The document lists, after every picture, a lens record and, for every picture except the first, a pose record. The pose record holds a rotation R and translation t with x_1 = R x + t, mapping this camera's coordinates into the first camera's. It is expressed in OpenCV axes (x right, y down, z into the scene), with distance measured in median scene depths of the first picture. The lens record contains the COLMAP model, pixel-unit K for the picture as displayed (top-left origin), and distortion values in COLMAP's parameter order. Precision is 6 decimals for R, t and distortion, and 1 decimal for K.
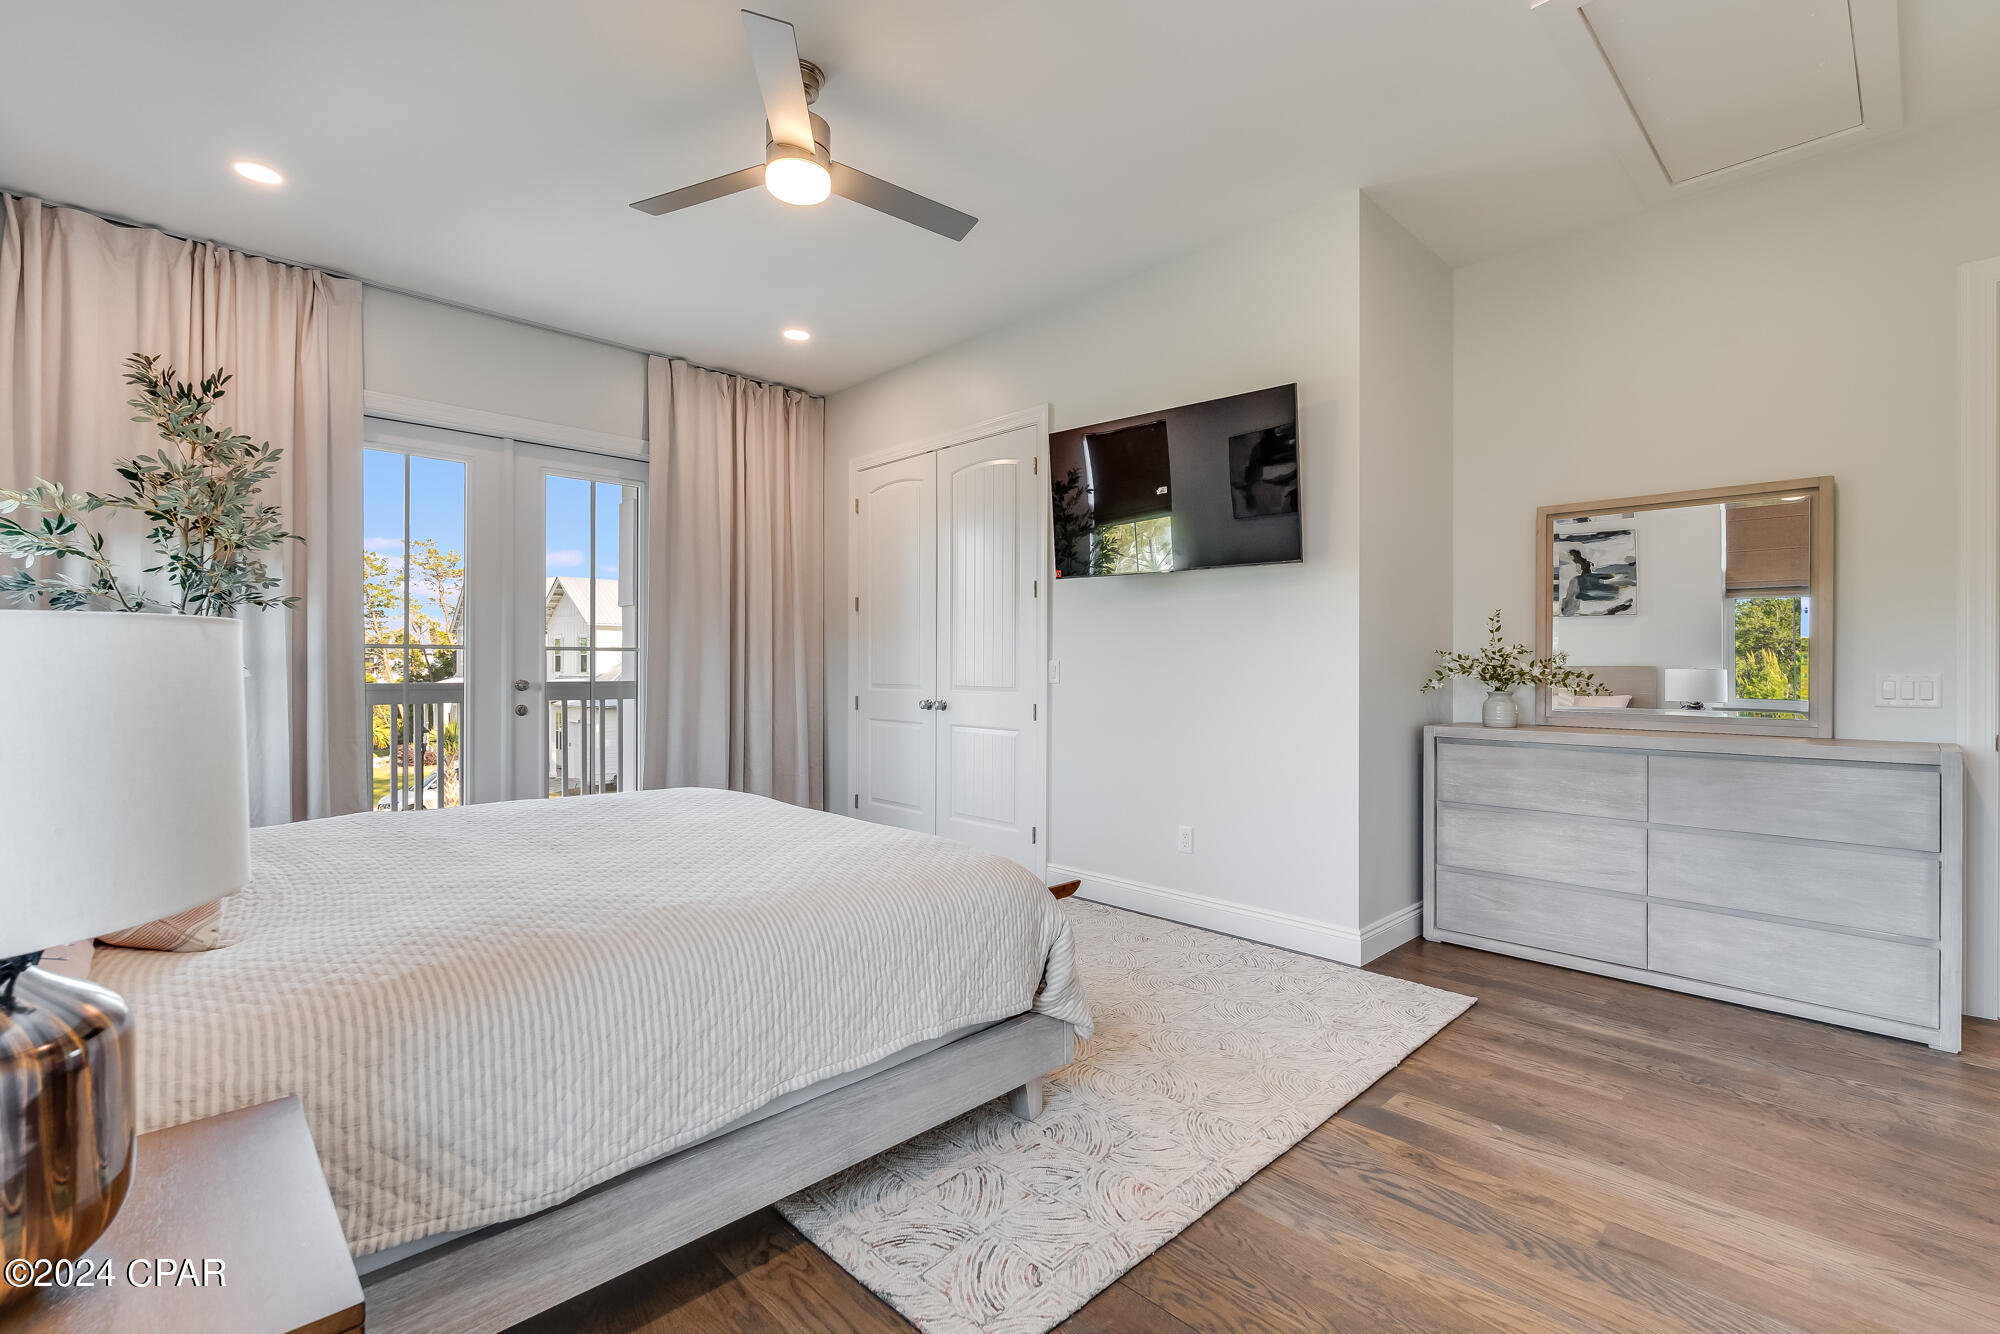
lens RADIAL K [[884.1, 0, 1000.0], [0, 884.1, 667.0], [0, 0, 1]] dist [-0.001157, -0.000037]
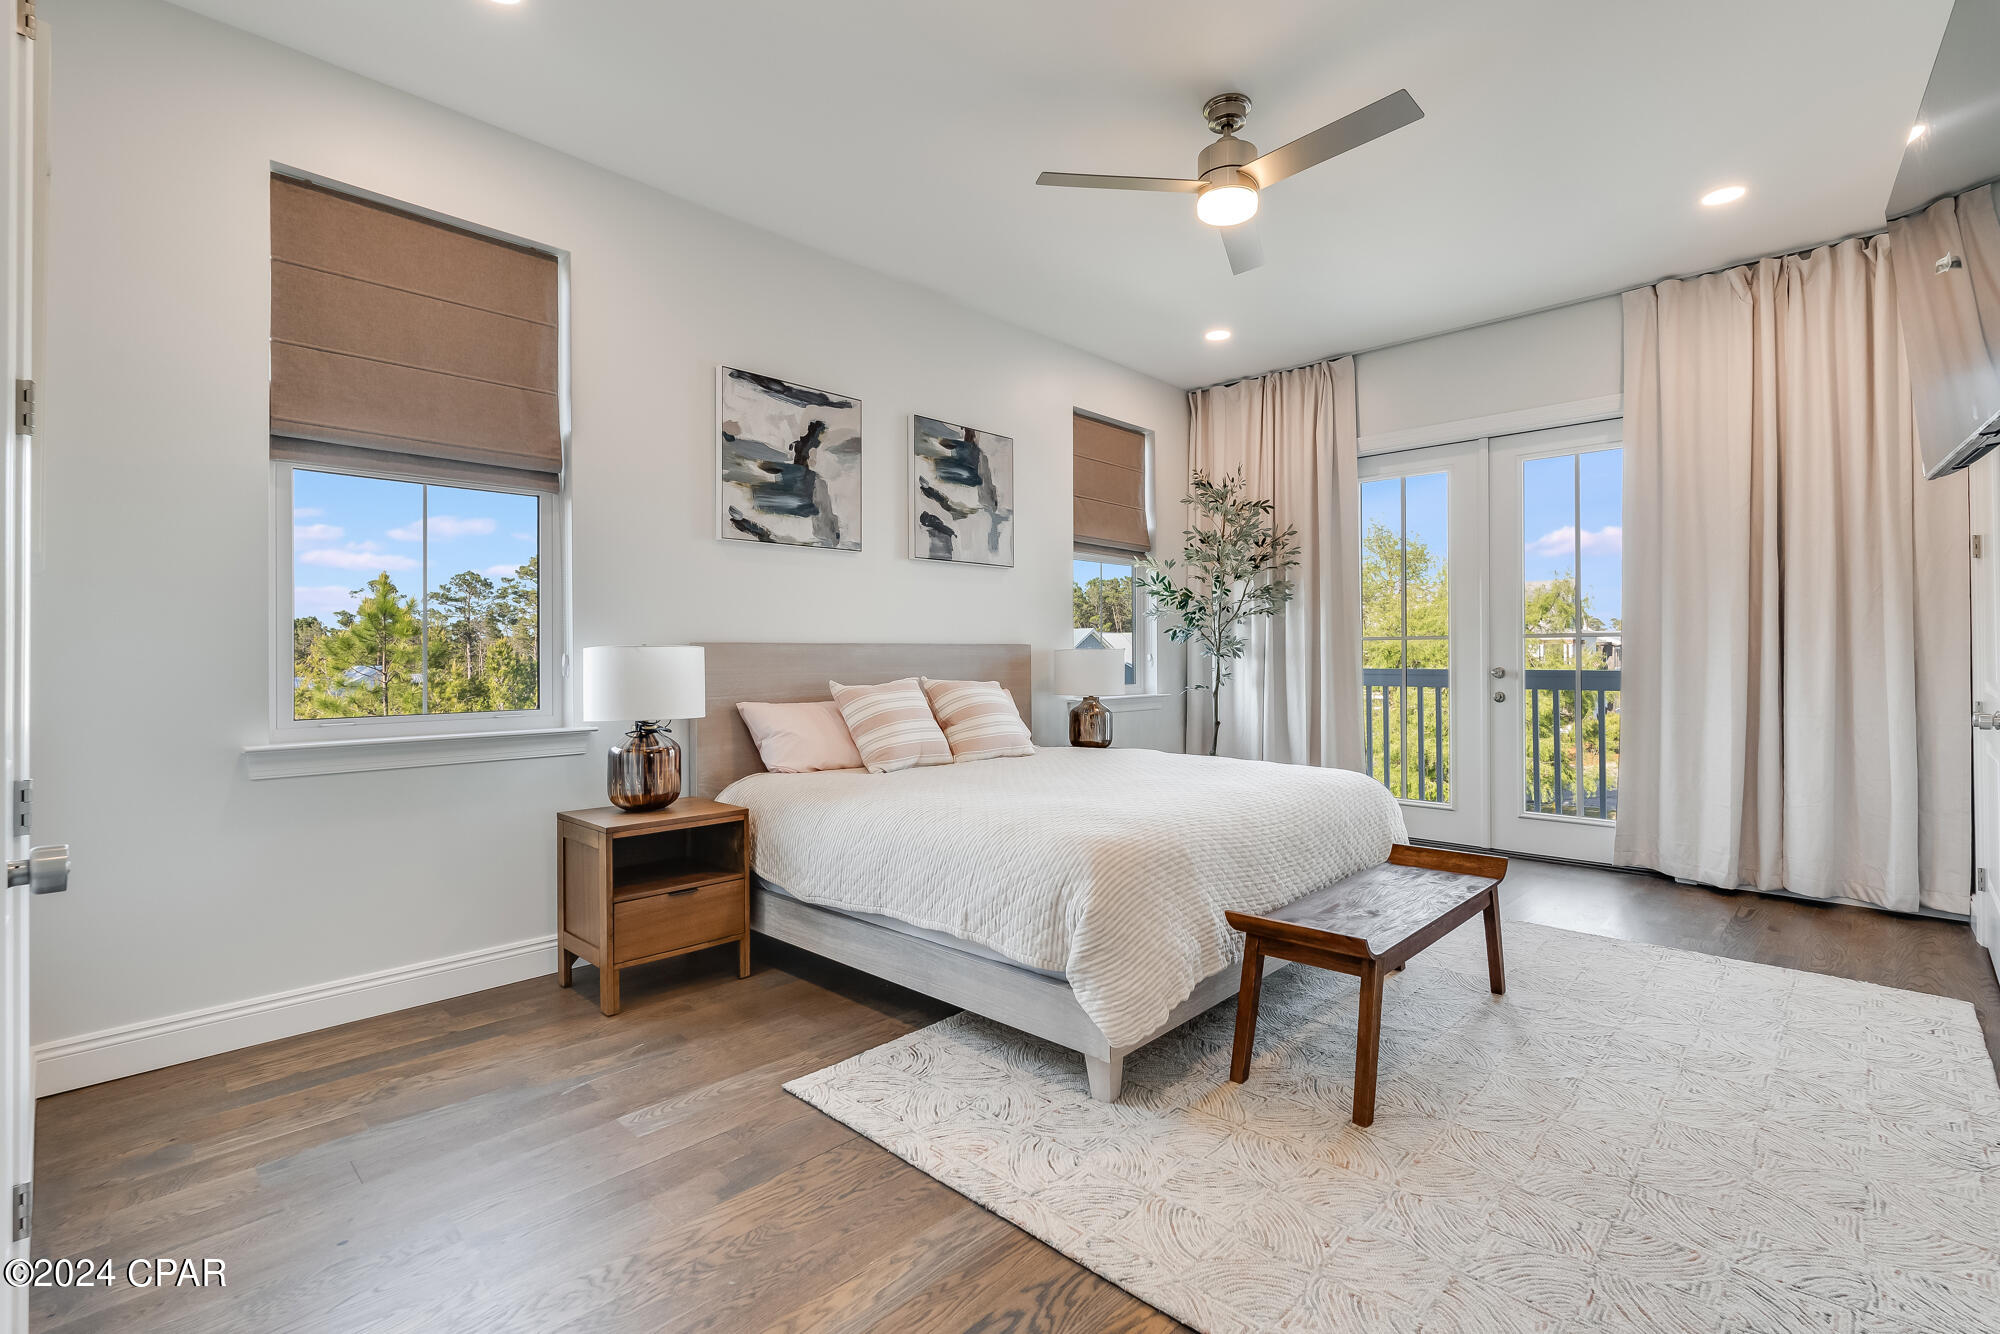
lens RADIAL K [[895.9, 0, 1007.5], [0, 895.9, 661.6], [0, 0, 1]] dist [-0.003033, -0.000696]
pose [[0.042381, 0.000104, -0.999102, 1.113648], [0.006671, 0.999978, 0.000387, 0.007667], [0.999079, -0.006682, 0.042380, 0.900201]]
